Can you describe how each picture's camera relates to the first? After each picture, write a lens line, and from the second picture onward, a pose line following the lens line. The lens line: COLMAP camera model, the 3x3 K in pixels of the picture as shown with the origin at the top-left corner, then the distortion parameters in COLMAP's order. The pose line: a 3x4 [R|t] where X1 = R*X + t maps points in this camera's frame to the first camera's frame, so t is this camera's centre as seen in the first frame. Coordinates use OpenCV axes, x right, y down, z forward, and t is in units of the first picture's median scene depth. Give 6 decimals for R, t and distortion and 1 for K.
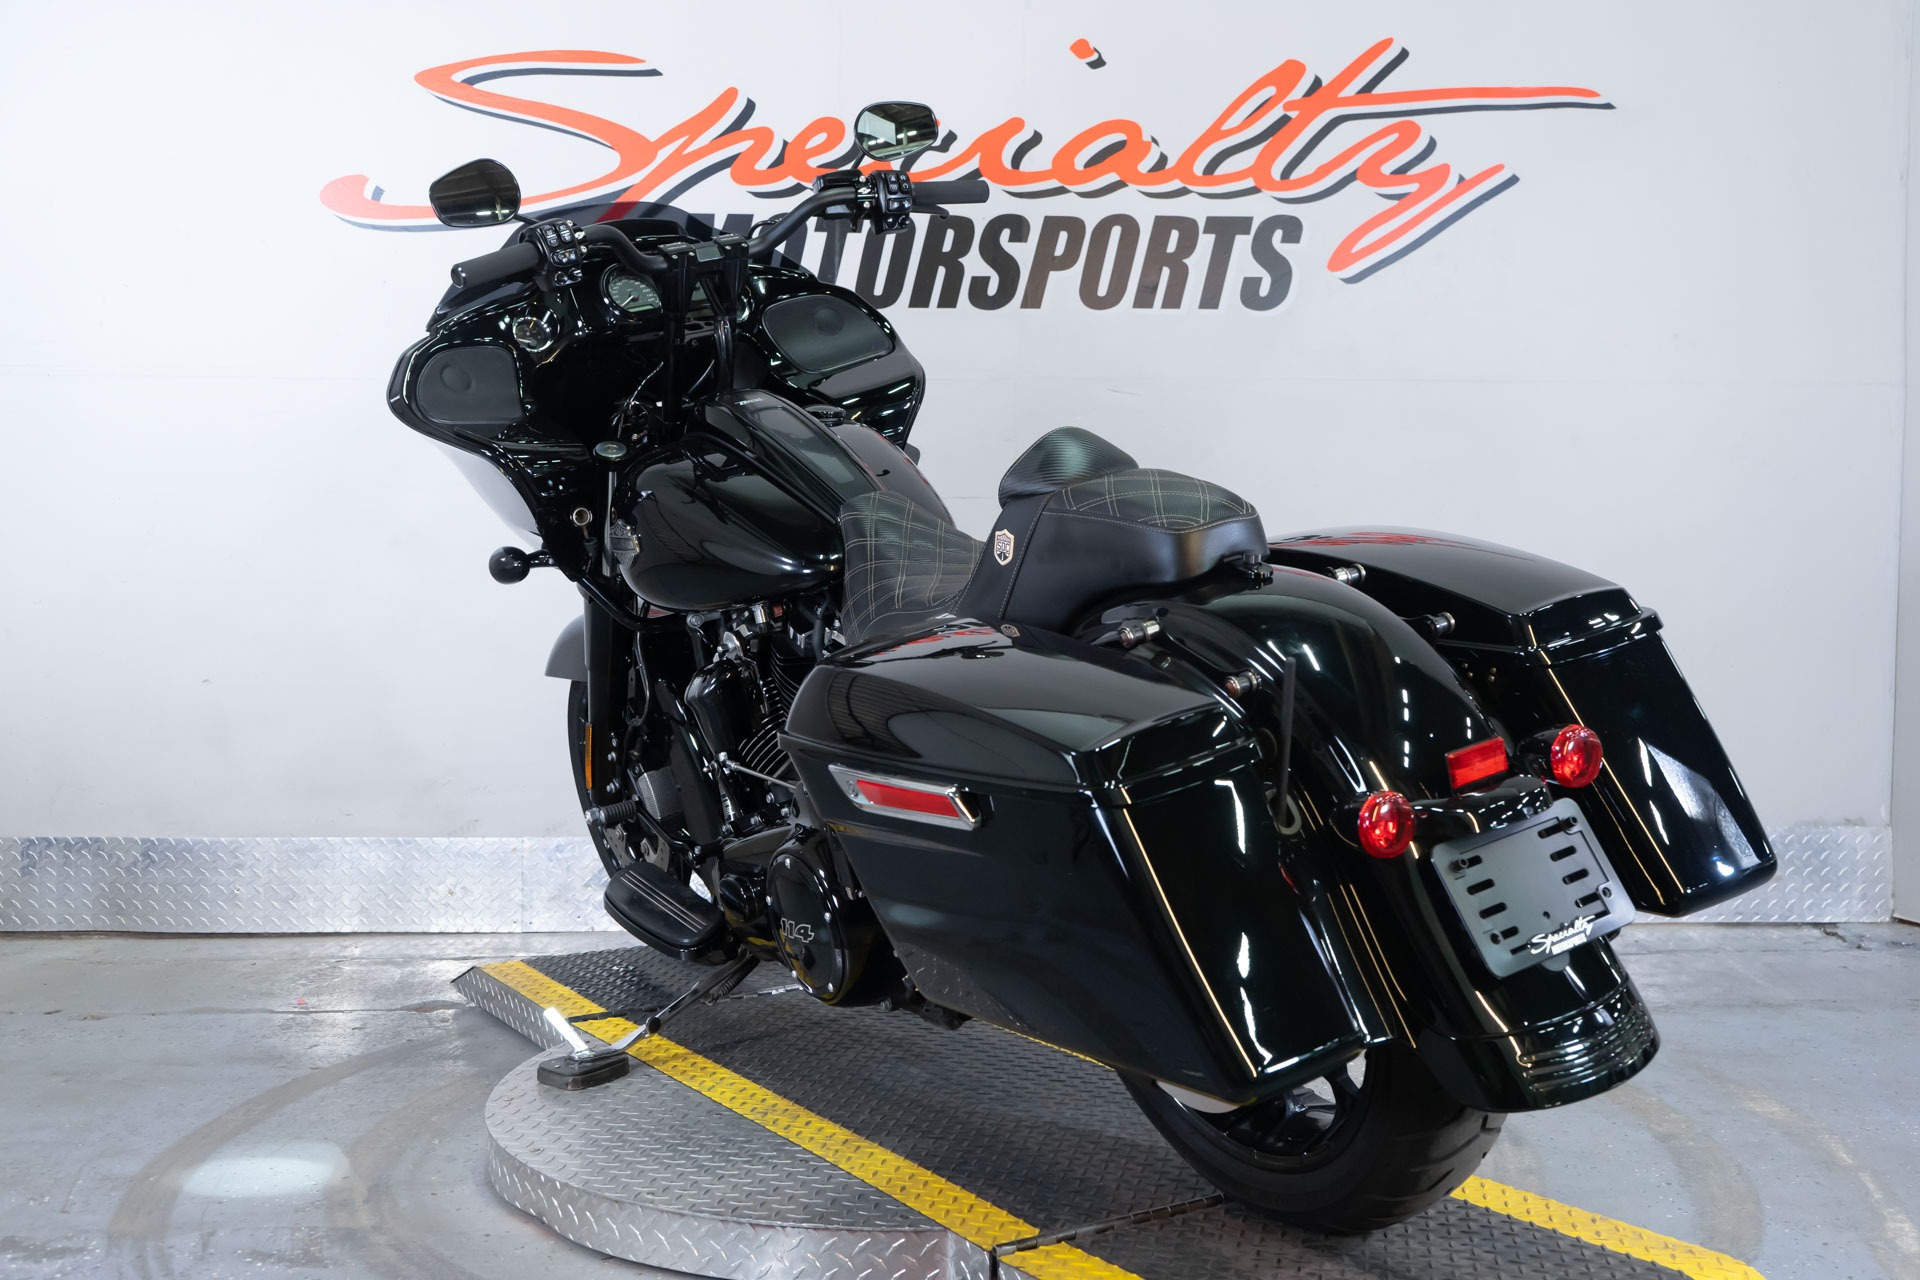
lens RADIAL K [[2052.0, 0, 964.6], [0, 2052.0, 634.6], [0, 0, 1]] dist [0.010968, 0.000000]
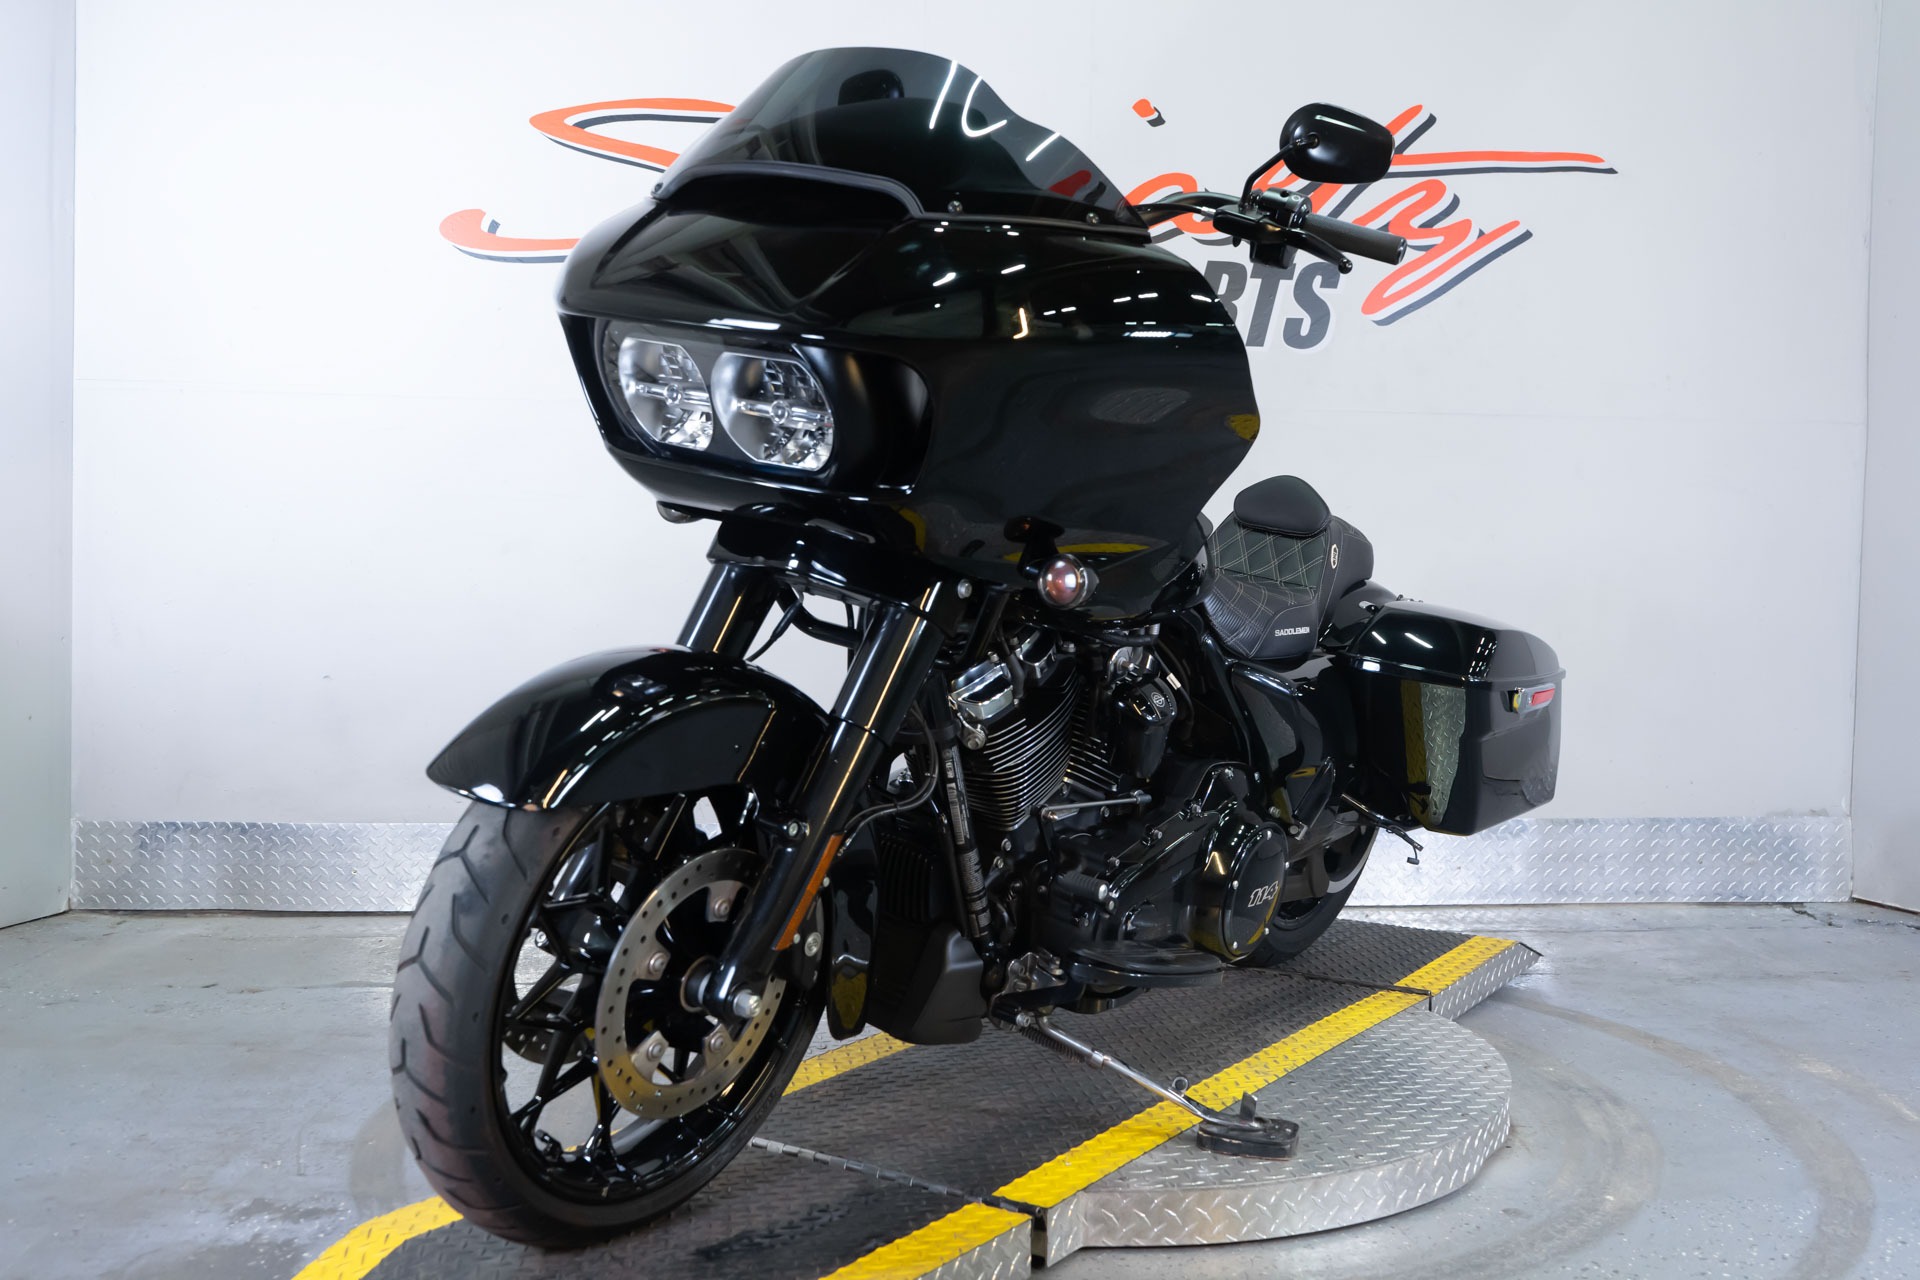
lens RADIAL K [[1851.0, 0, 964.9], [0, 1851.0, 635.7], [0, 0, 1]] dist [0.000905, 0.000000]
pose [[0.998531, 0.008230, 0.053553, -0.088917], [-0.008062, 0.999962, -0.003347, 0.001579], [-0.053578, 0.002911, 0.998559, 0.015613]]
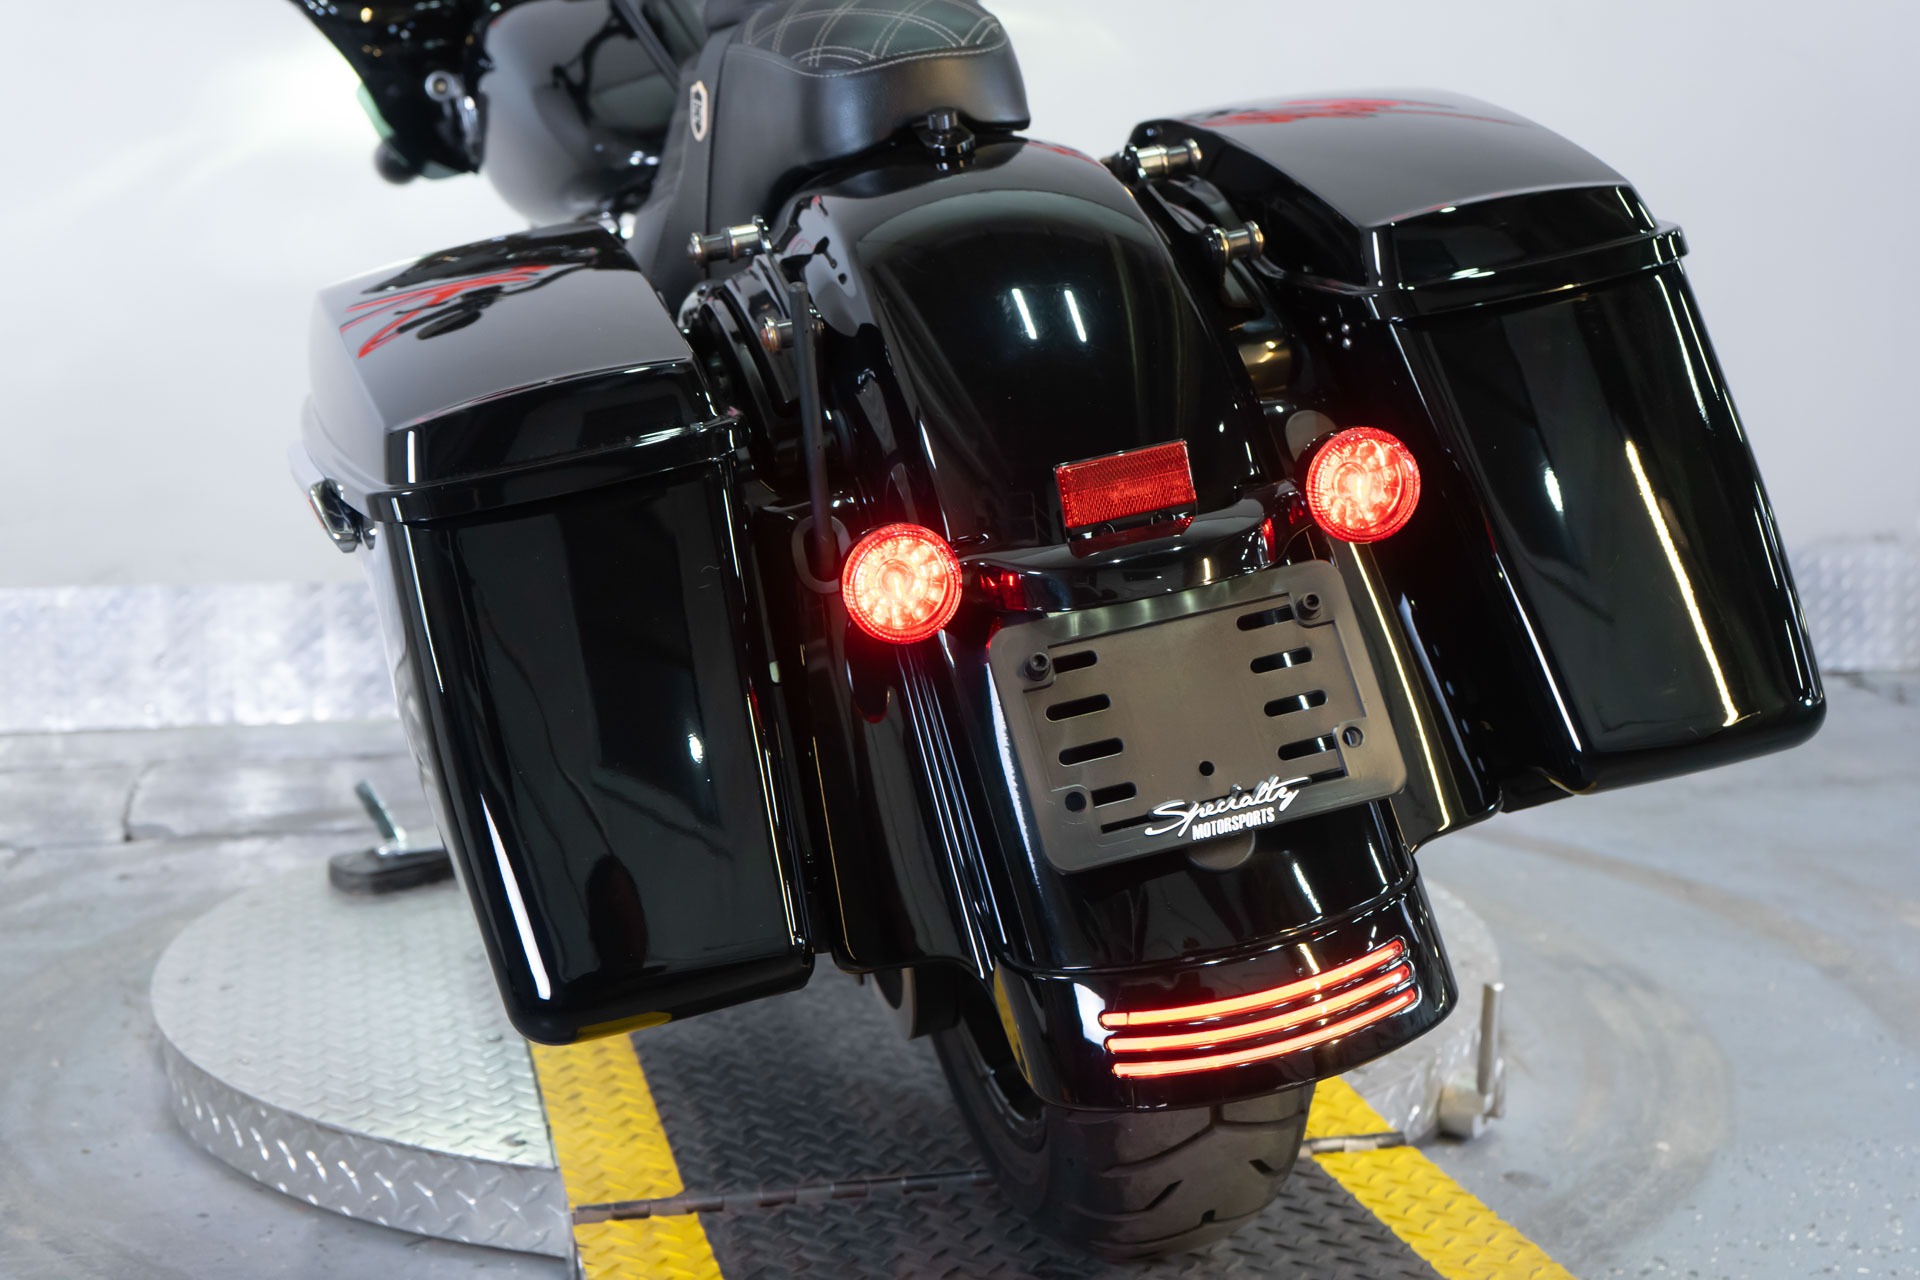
lens RADIAL K [[2612.5, 0, 966.3], [0, 2612.5, 635.1], [0, 0, 1]] dist [0.047502, 0.000000]
pose [[0.982456, -0.020742, 0.185339, -0.084807], [-0.001438, 0.992924, 0.118746, 0.011553], [-0.186490, -0.116929, 0.975474, 0.110367]]
